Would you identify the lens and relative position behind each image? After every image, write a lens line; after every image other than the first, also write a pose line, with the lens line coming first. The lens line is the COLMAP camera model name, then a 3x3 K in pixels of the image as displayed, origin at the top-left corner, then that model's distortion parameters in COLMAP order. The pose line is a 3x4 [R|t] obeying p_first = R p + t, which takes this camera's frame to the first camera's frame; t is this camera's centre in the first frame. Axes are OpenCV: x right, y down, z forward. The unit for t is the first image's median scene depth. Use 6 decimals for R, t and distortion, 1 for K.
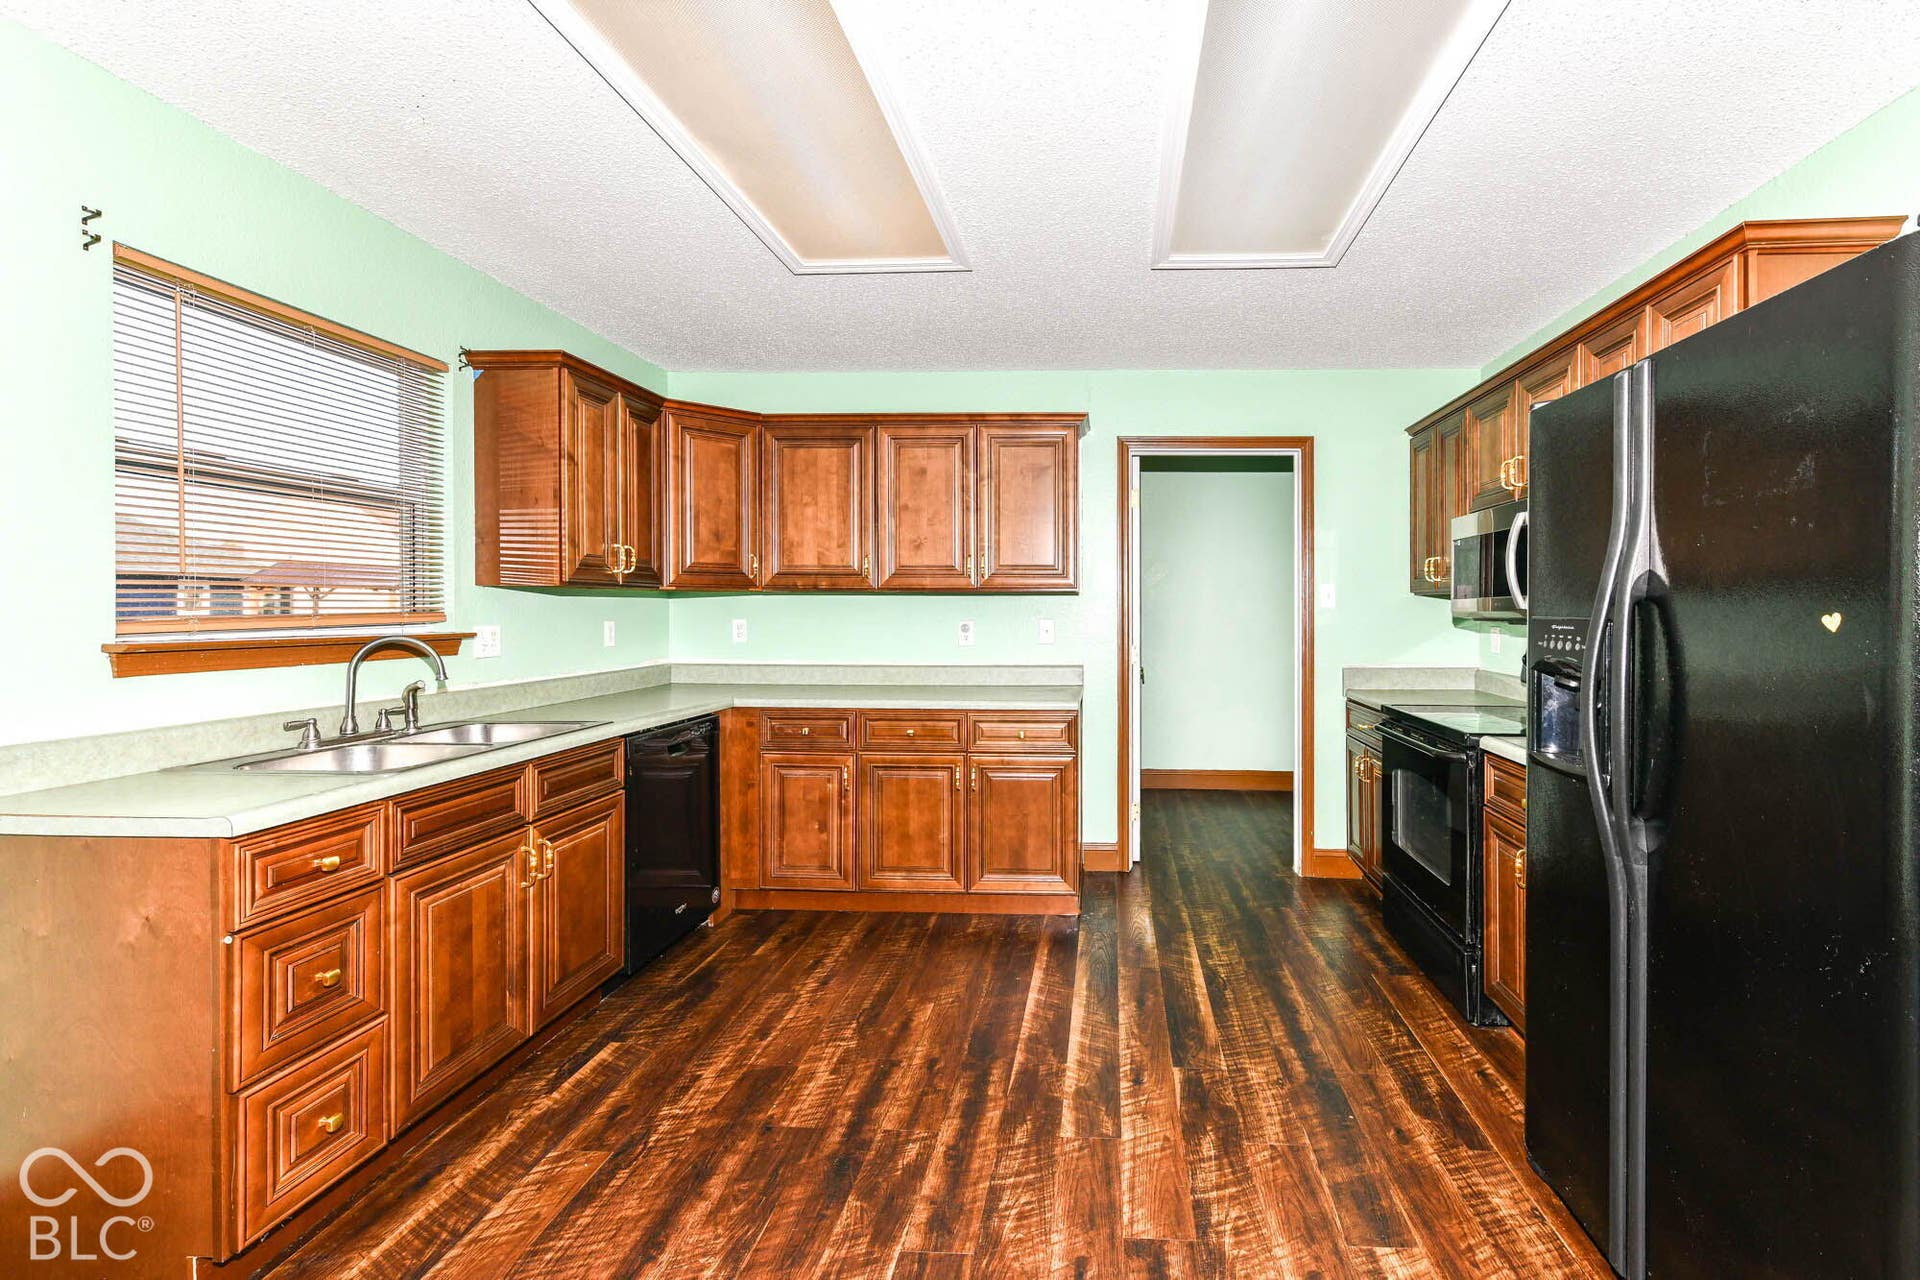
lens RADIAL K [[798.1, 0, 1076.3], [0, 798.1, 617.9], [0, 0, 1]] dist [0.001459, 0.000249]
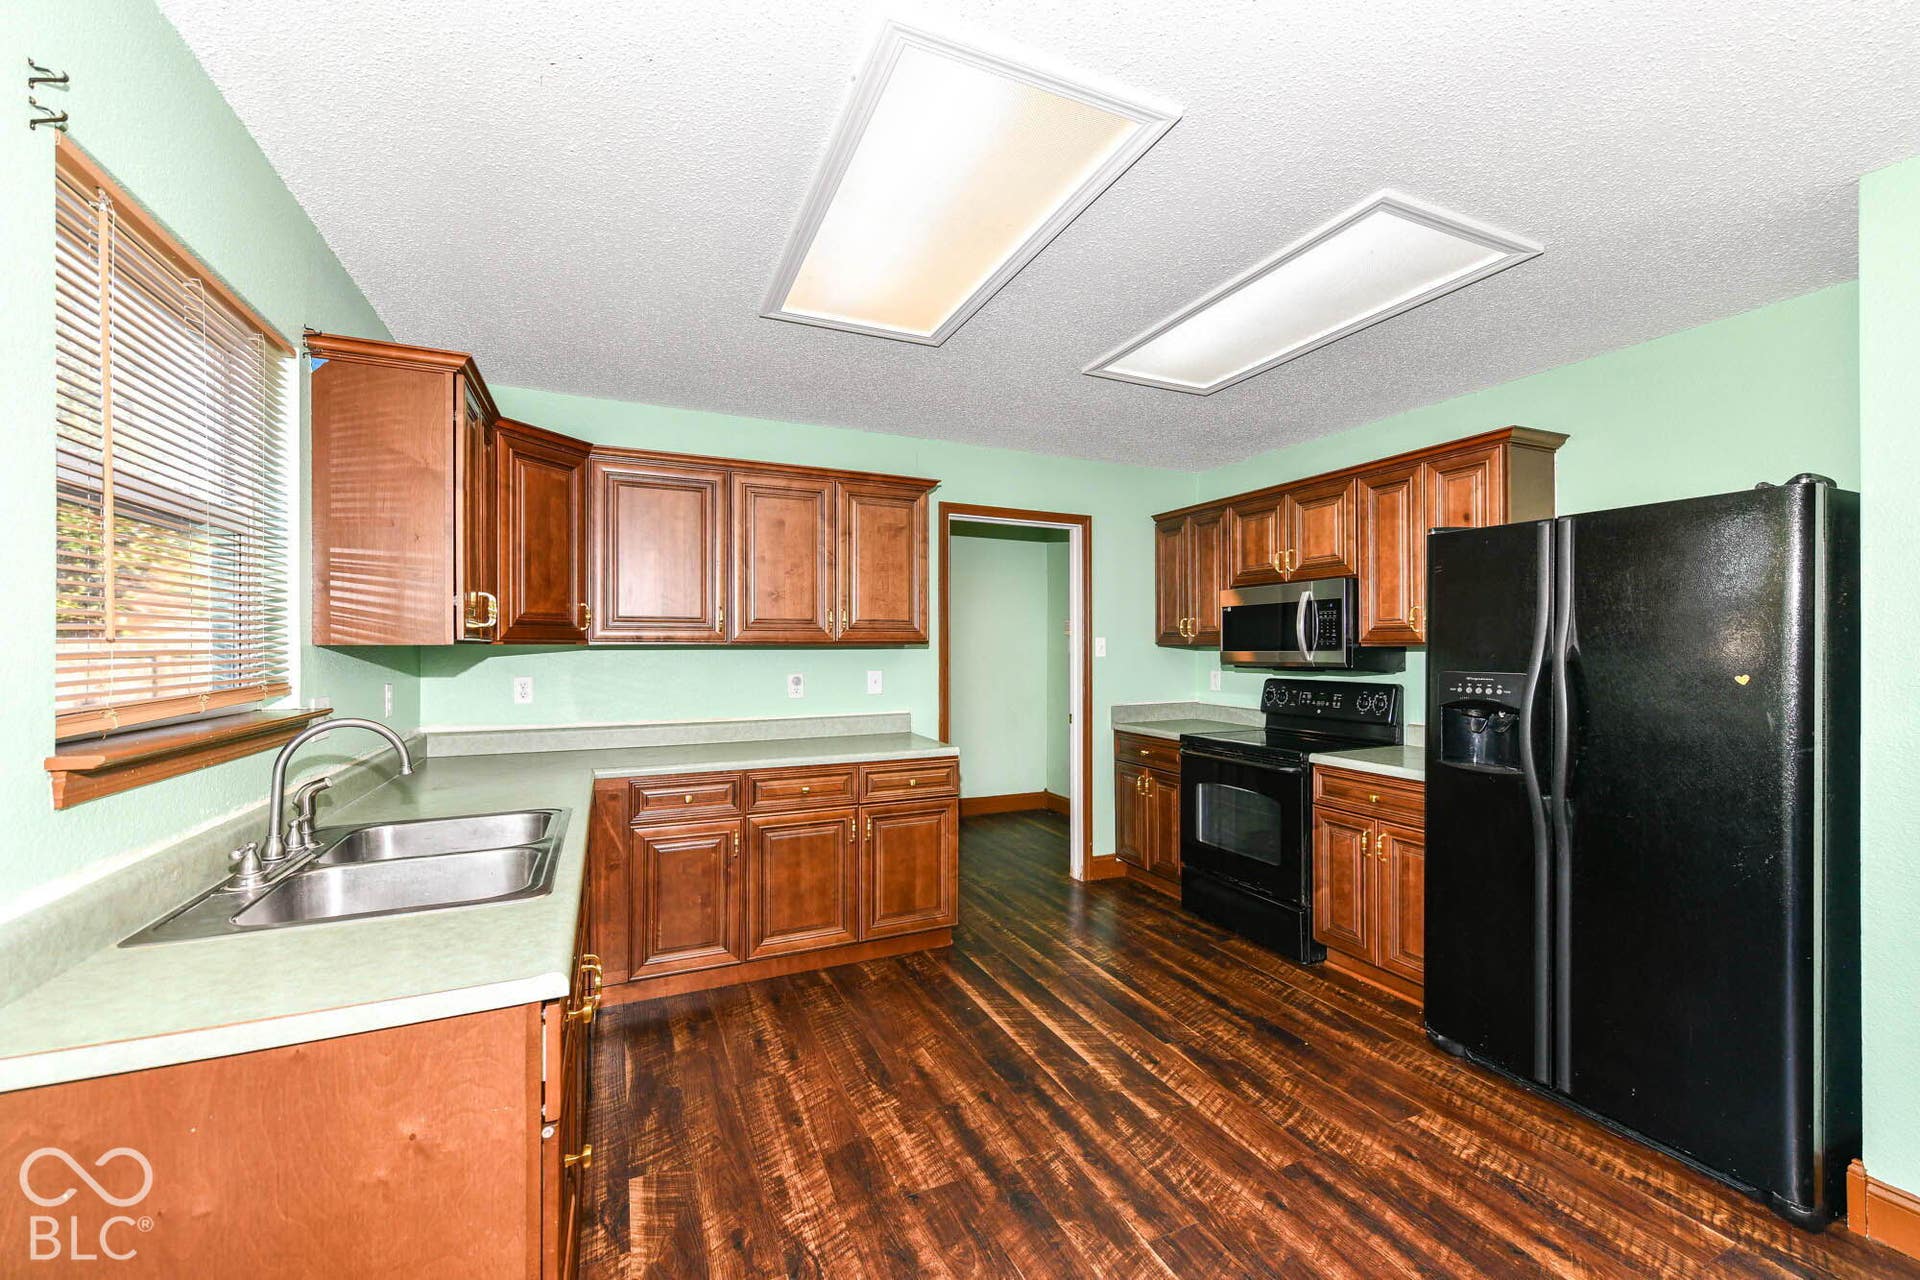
lens RADIAL K [[757.7, 0, 968.7], [0, 757.7, 651.0], [0, 0, 1]] dist [0.001863, -0.000032]
pose [[0.889214, -0.007227, 0.457433, -0.548450], [0.009961, 0.999944, -0.003566, -0.027240], [-0.457382, 0.007727, 0.889237, 0.089100]]
